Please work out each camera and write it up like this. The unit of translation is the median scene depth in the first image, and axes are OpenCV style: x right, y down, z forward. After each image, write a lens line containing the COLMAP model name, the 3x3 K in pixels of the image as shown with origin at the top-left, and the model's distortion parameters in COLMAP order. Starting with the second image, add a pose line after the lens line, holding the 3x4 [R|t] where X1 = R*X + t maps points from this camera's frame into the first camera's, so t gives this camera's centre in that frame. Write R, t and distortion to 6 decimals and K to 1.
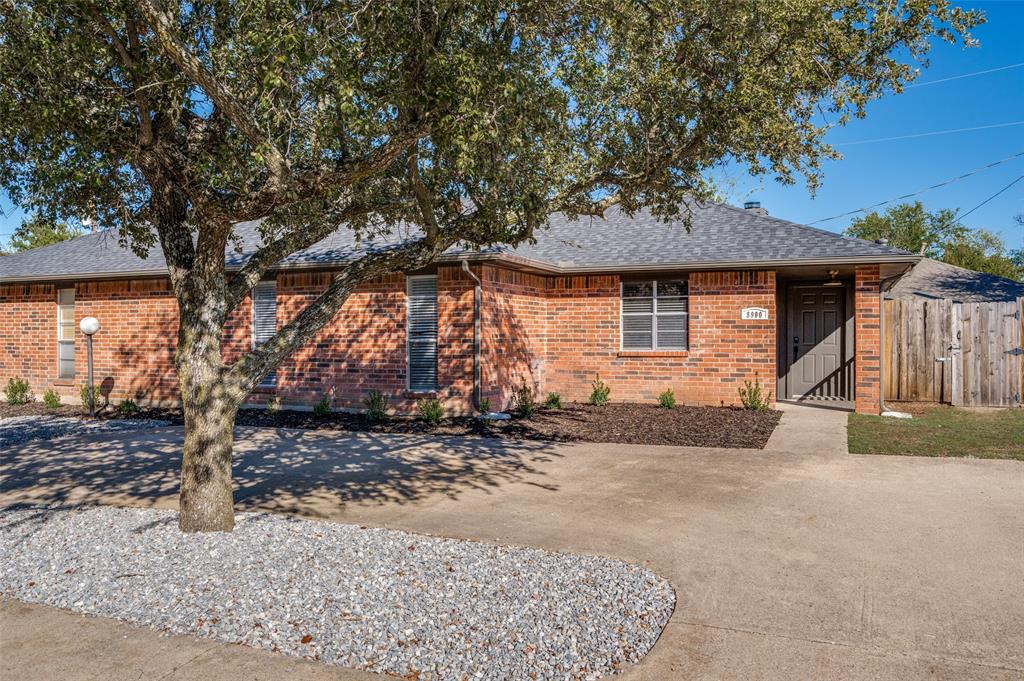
lens RADIAL K [[467.9, 0, 512.0], [0, 467.9, 340.5], [0, 0, 1]] dist [-0.003464, -0.000111]
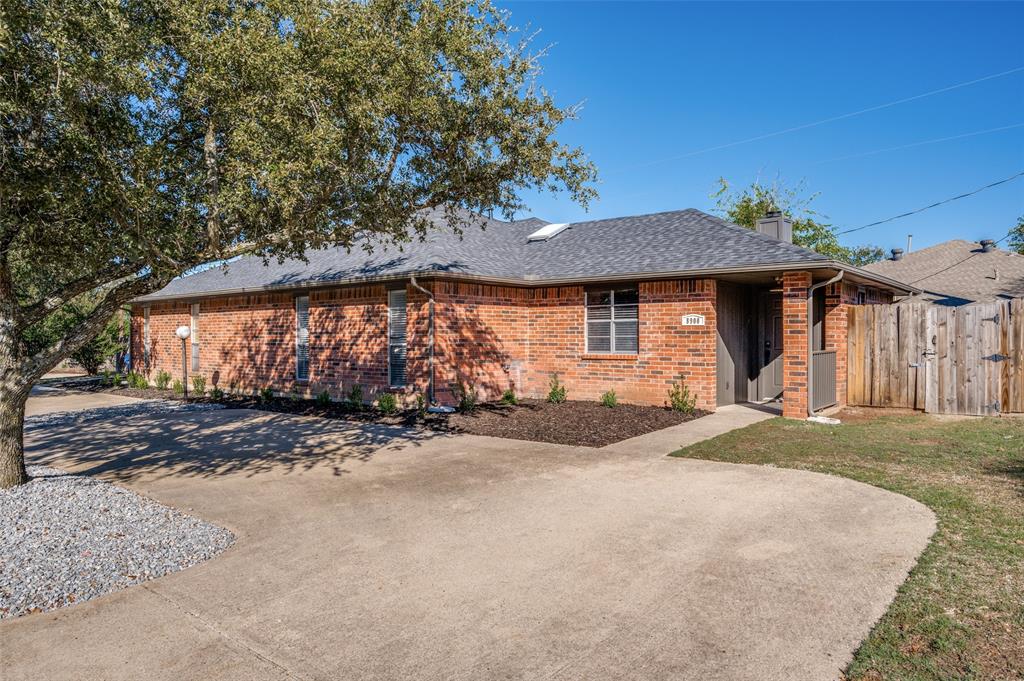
lens RADIAL K [[406.4, 0, 514.4], [0, 406.4, 340.3], [0, 0, 1]] dist [-0.004569, -0.000104]
pose [[0.984922, 0.001039, -0.172995, 0.256367], [-0.002021, 0.999983, -0.005502, -0.004928], [0.172986, 0.005769, 0.984907, 0.022165]]
